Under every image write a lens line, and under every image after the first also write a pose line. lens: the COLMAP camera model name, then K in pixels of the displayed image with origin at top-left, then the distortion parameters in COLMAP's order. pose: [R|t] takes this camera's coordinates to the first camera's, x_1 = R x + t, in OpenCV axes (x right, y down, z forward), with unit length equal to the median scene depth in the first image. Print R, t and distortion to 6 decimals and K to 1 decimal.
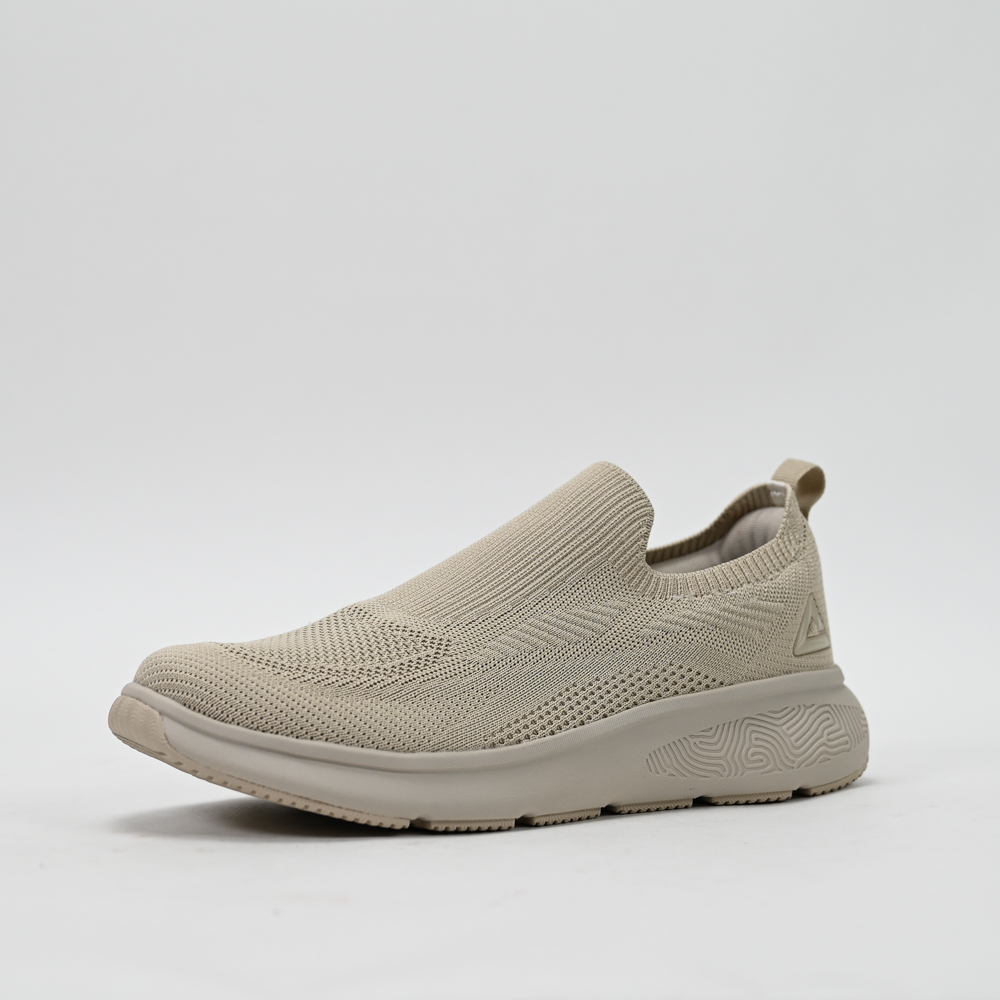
lens RADIAL K [[3052.2, 0, 500.0], [0, 3052.2, 500.0], [0, 0, 1]] dist [-0.097815, 0.896794]
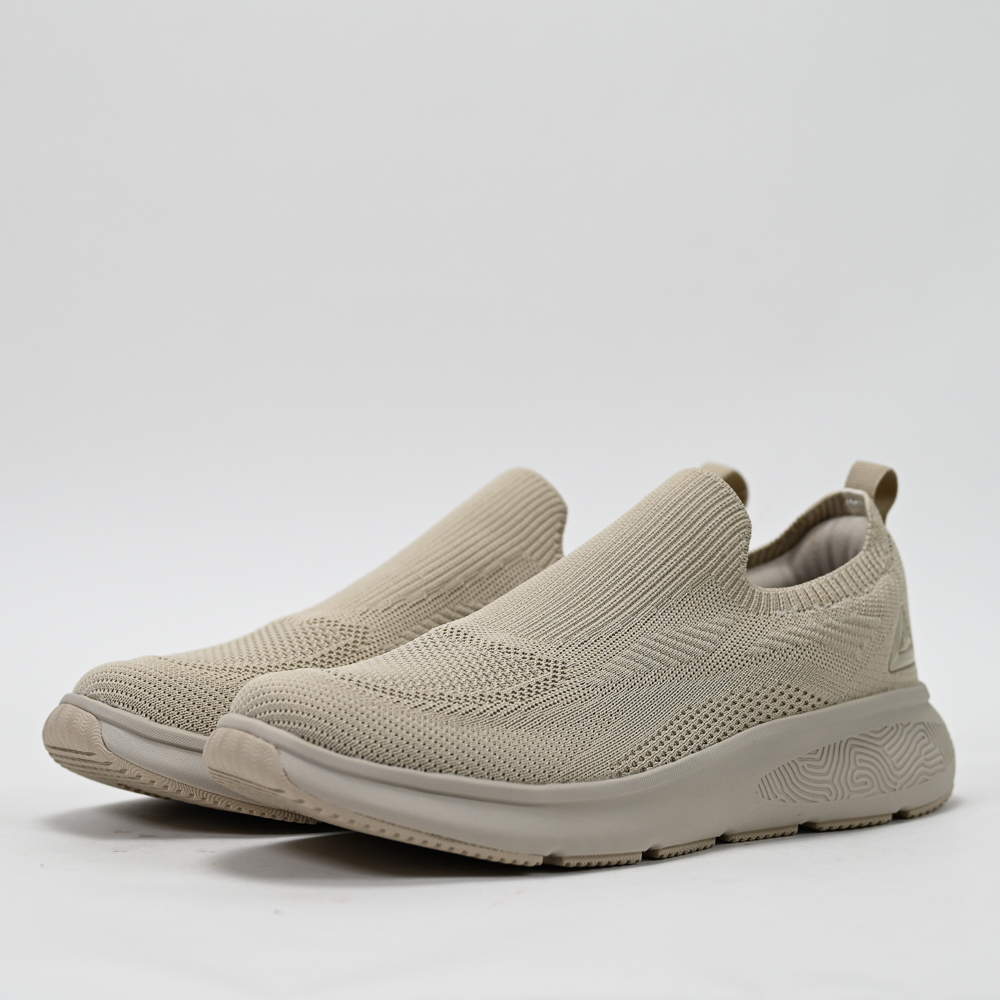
lens RADIAL K [[3052.2, 0, 500.0], [0, 3052.2, 500.0], [0, 0, 1]] dist [-0.097815, 0.896794]
pose [[0.991720, -0.006982, 0.128231, -0.152919], [0.006835, 0.999975, 0.001586, -0.005471], [-0.128239, -0.000697, 0.991743, 0.071860]]
